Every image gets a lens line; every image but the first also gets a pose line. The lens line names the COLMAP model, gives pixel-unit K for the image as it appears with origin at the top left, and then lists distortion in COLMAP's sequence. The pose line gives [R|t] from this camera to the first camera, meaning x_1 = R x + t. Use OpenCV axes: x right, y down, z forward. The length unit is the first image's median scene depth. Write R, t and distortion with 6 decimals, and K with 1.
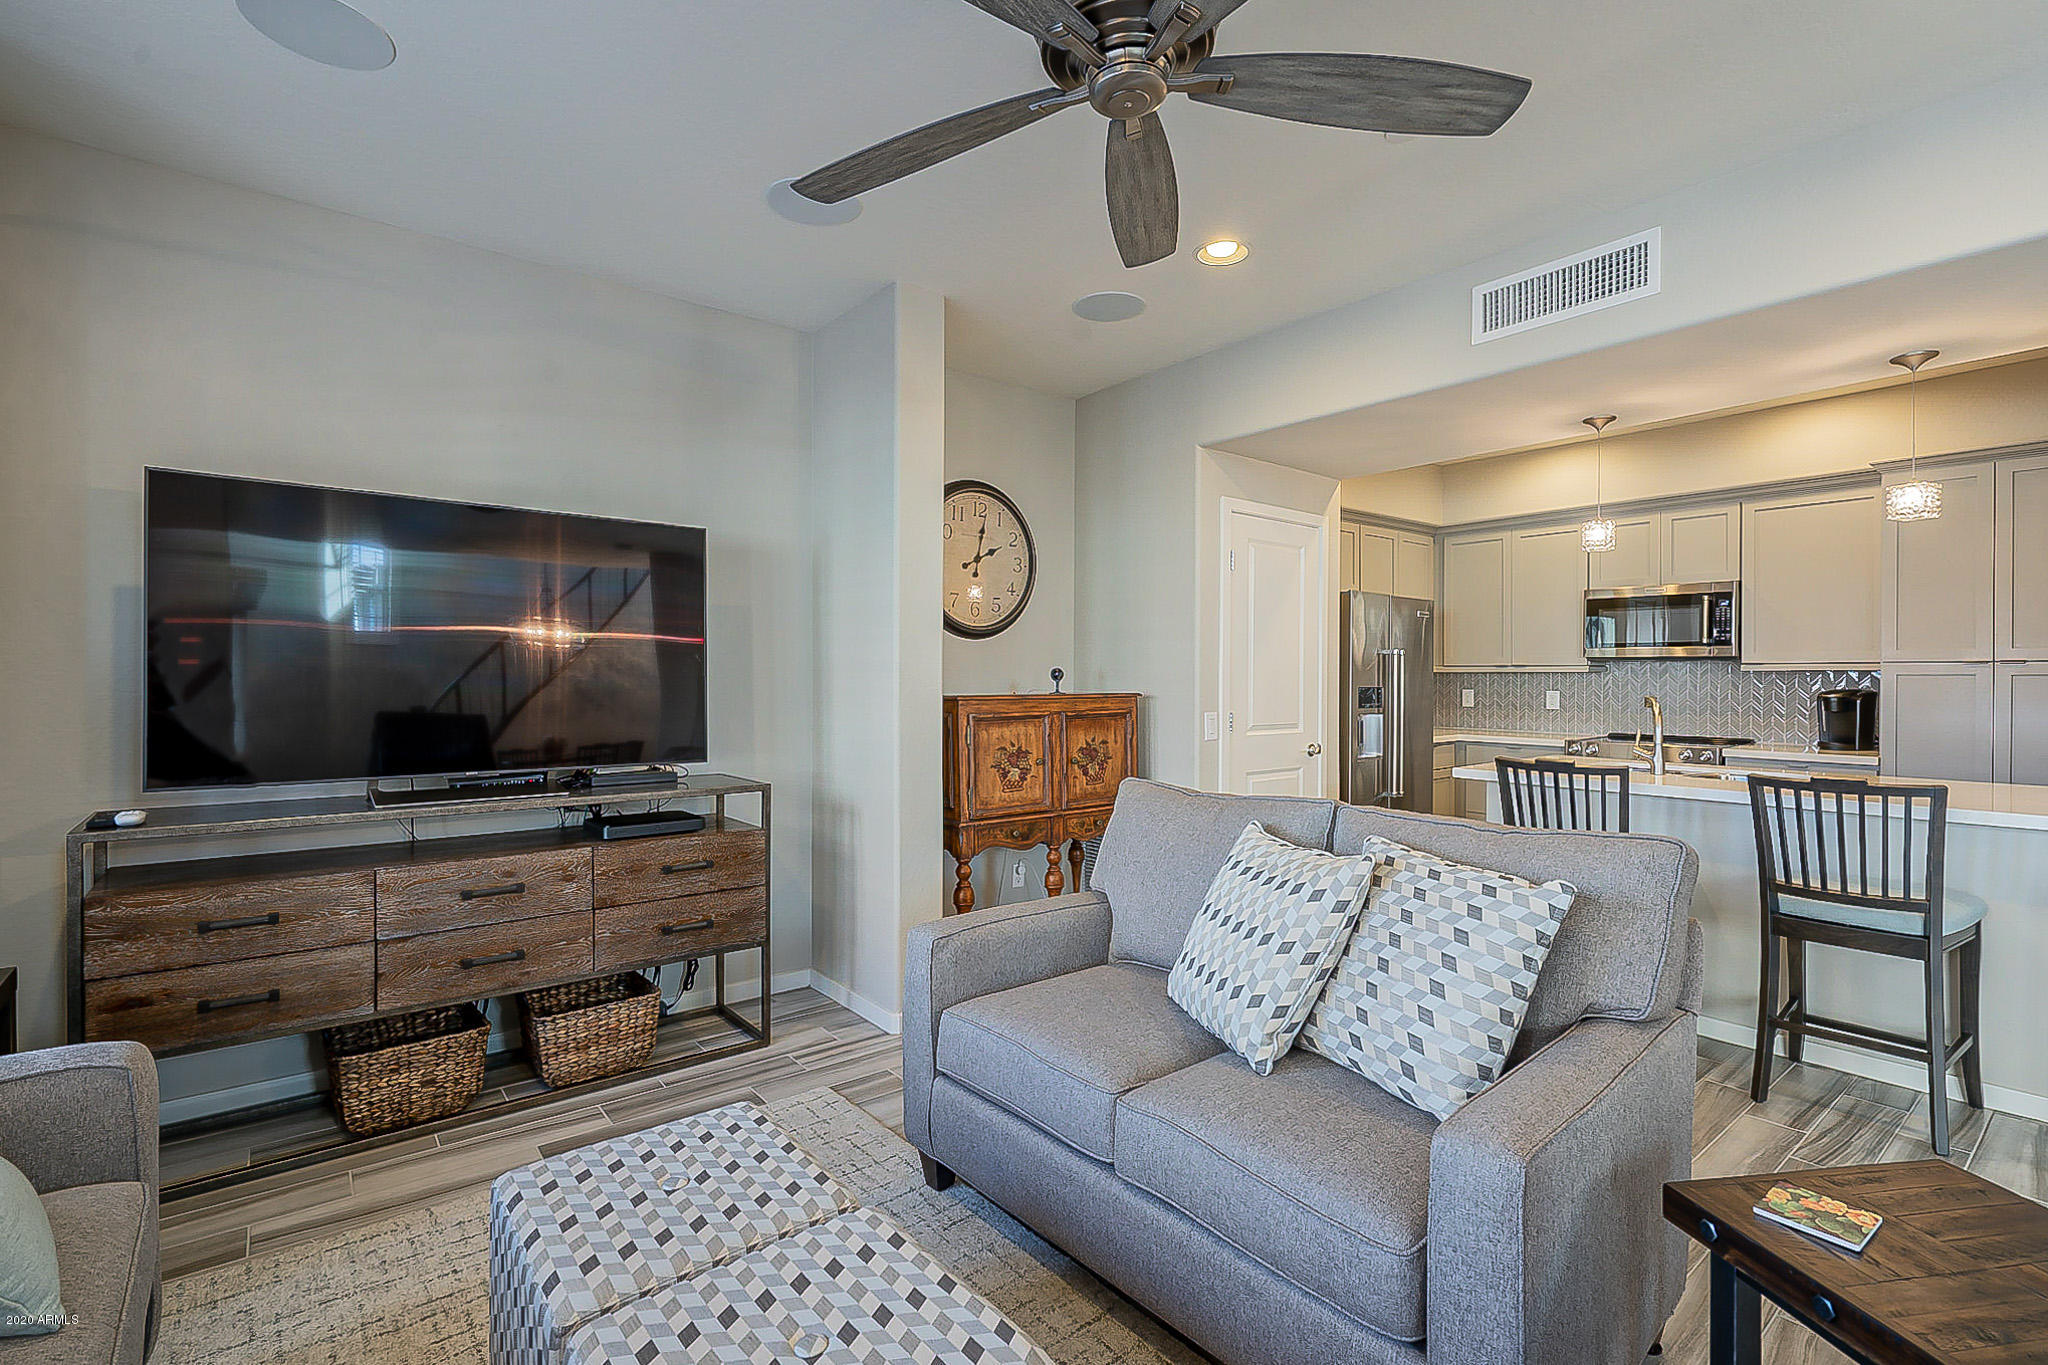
lens RADIAL K [[923.2, 0, 1019.7], [0, 923.2, 661.6], [0, 0, 1]] dist [-0.000213, 0.001793]
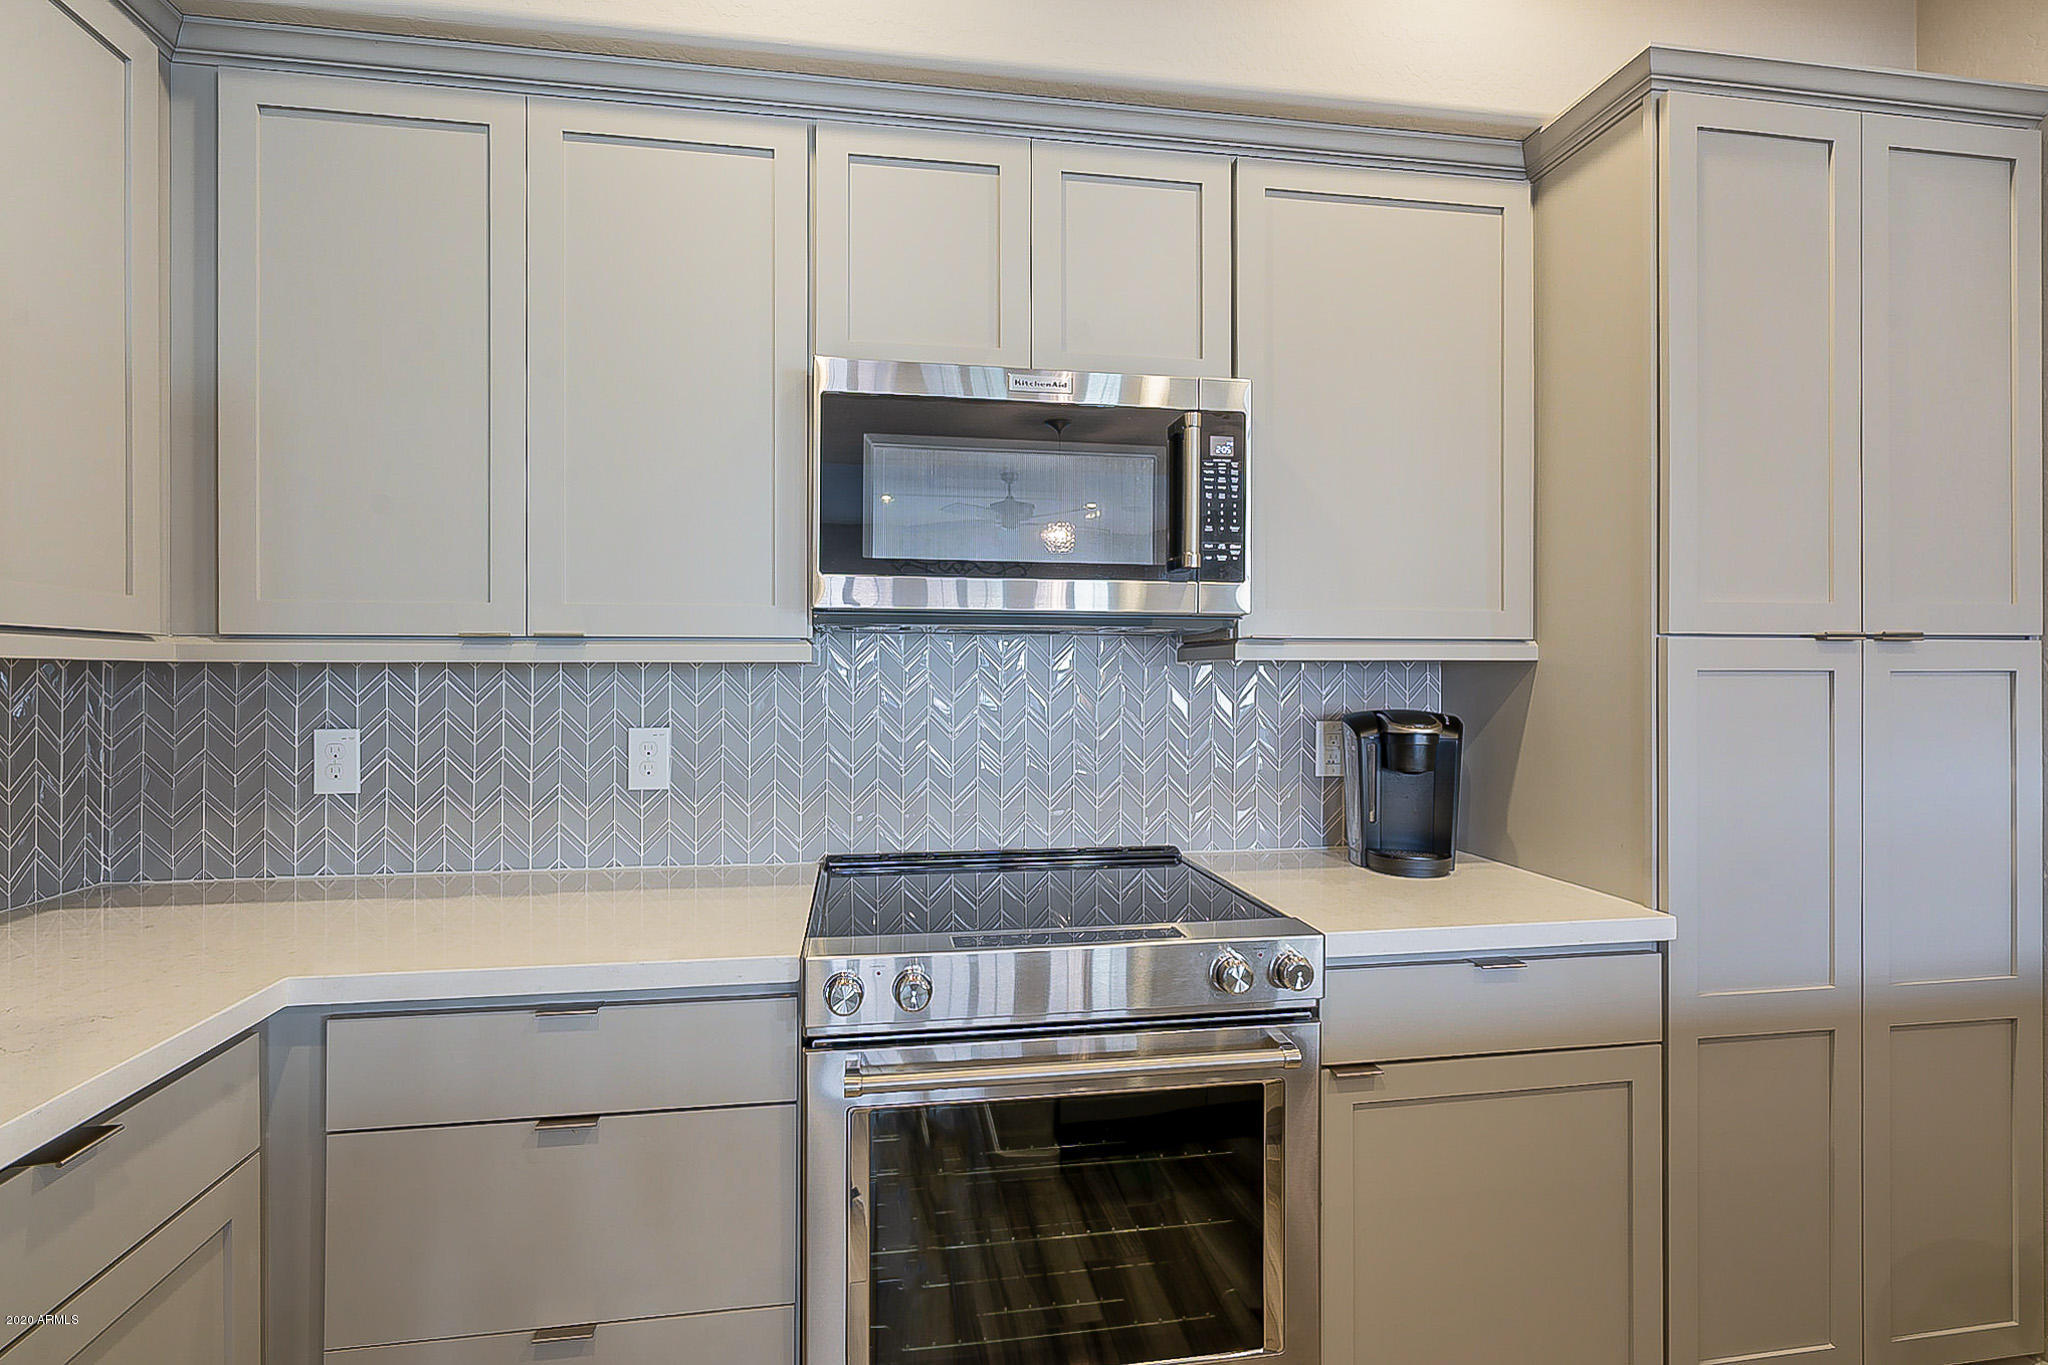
lens RADIAL K [[965.2, 0, 1018.0], [0, 965.2, 689.2], [0, 0, 1]] dist [-0.005618, 0.001475]
pose [[0.480251, -0.005589, 0.877113, 0.479003], [-0.009798, 0.999883, 0.011736, 0.018753], [-0.877076, -0.014230, 0.480140, 0.989149]]
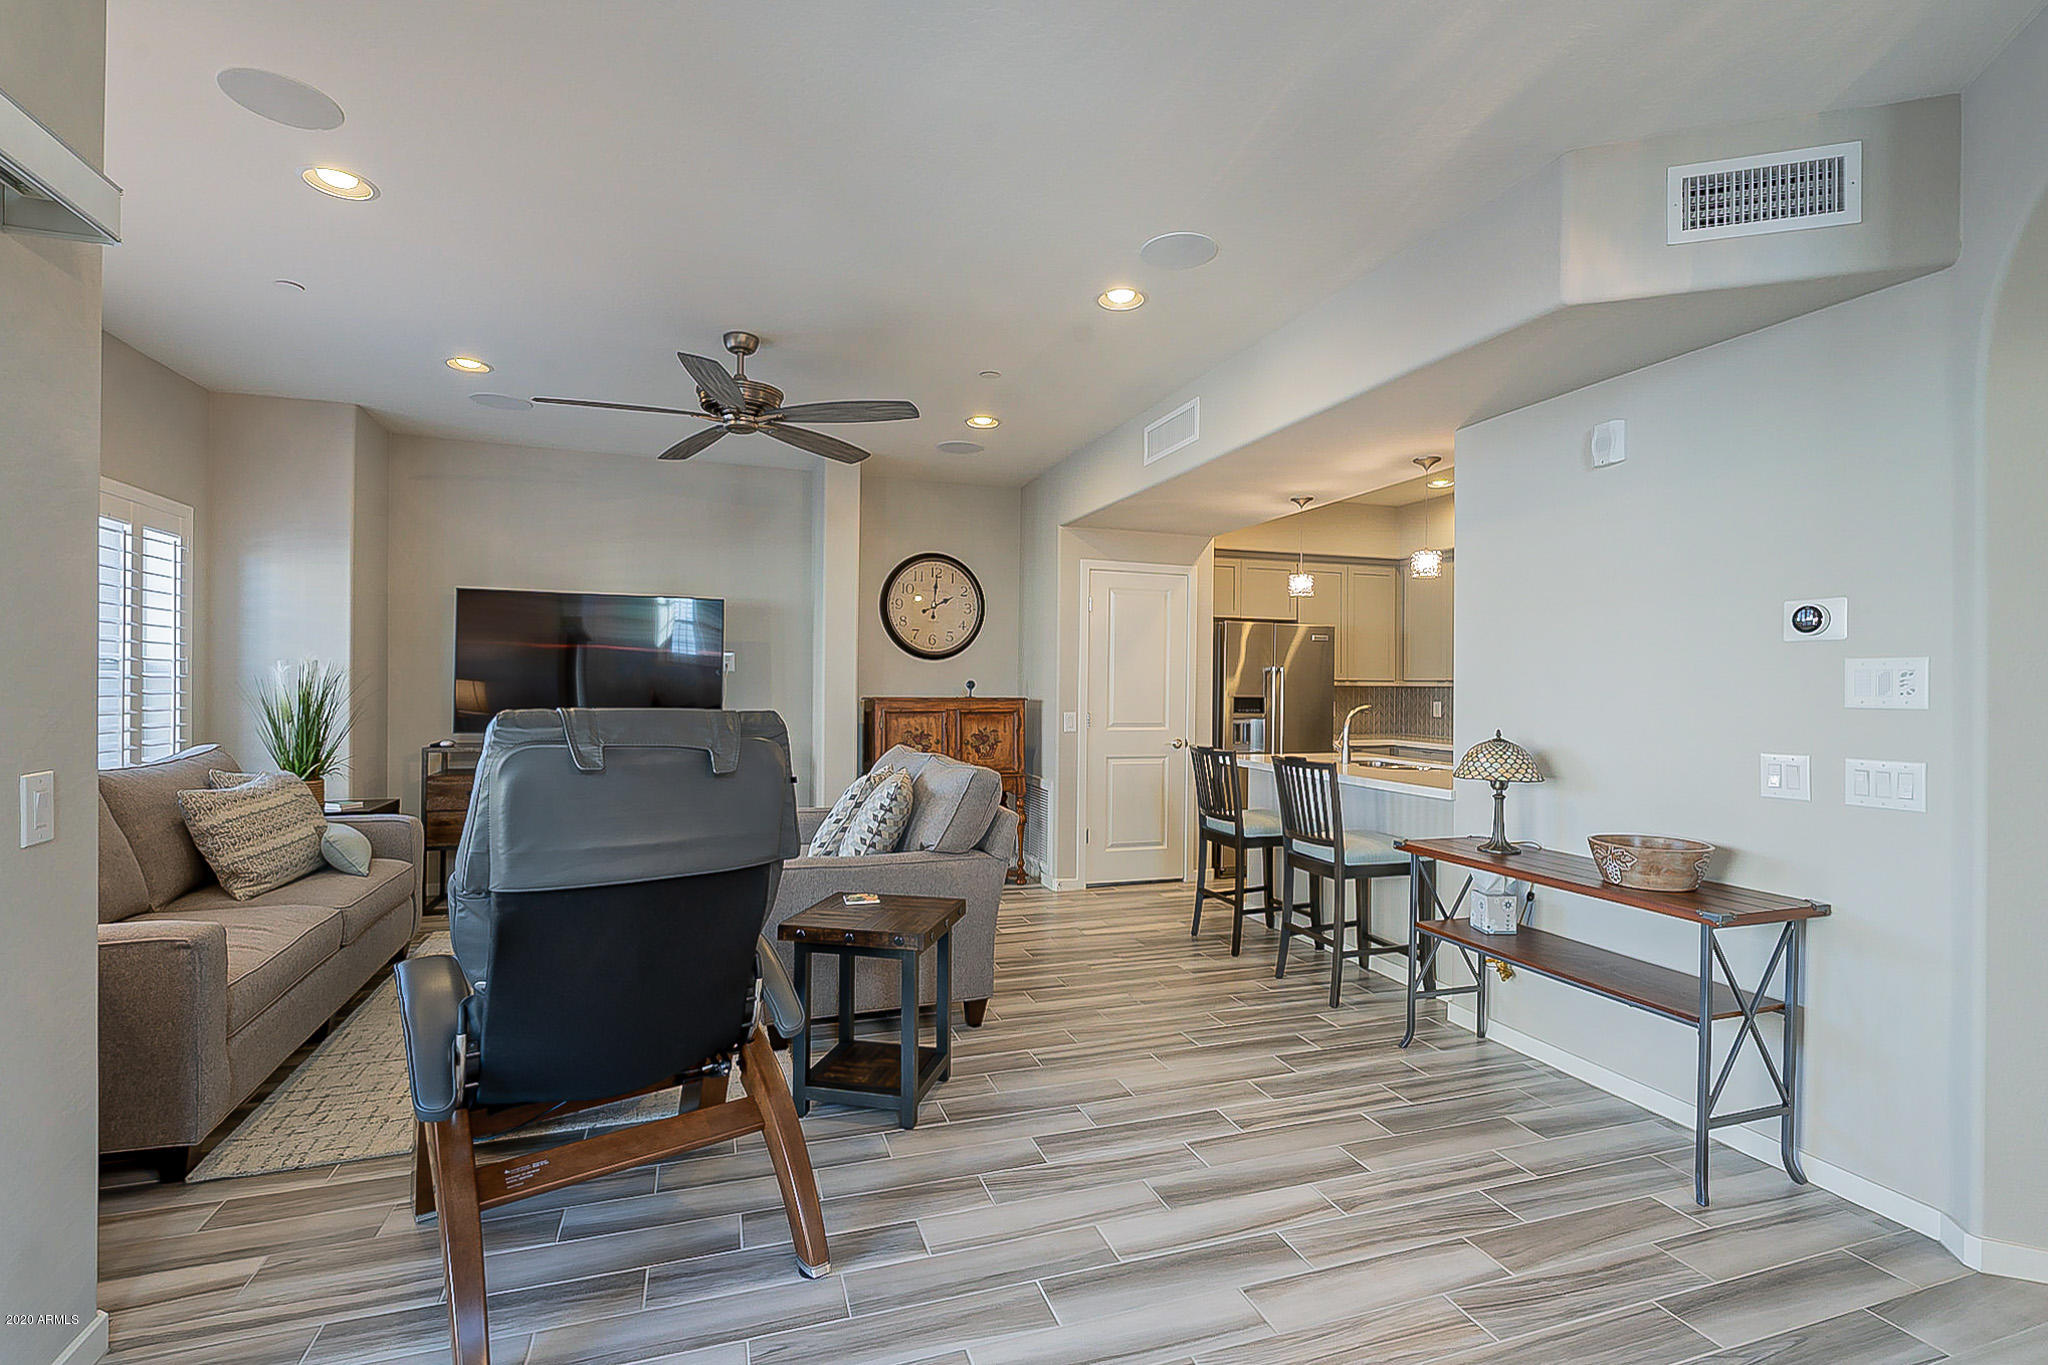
lens RADIAL K [[923.2, 0, 1025.1], [0, 923.2, 668.3], [0, 0, 1]] dist [-0.000213, 0.001793]
pose [[0.941616, 0.003059, -0.336675, 0.556892], [-0.004444, 0.999985, -0.003343, -0.006726], [0.336659, 0.004644, 0.941615, -0.320980]]
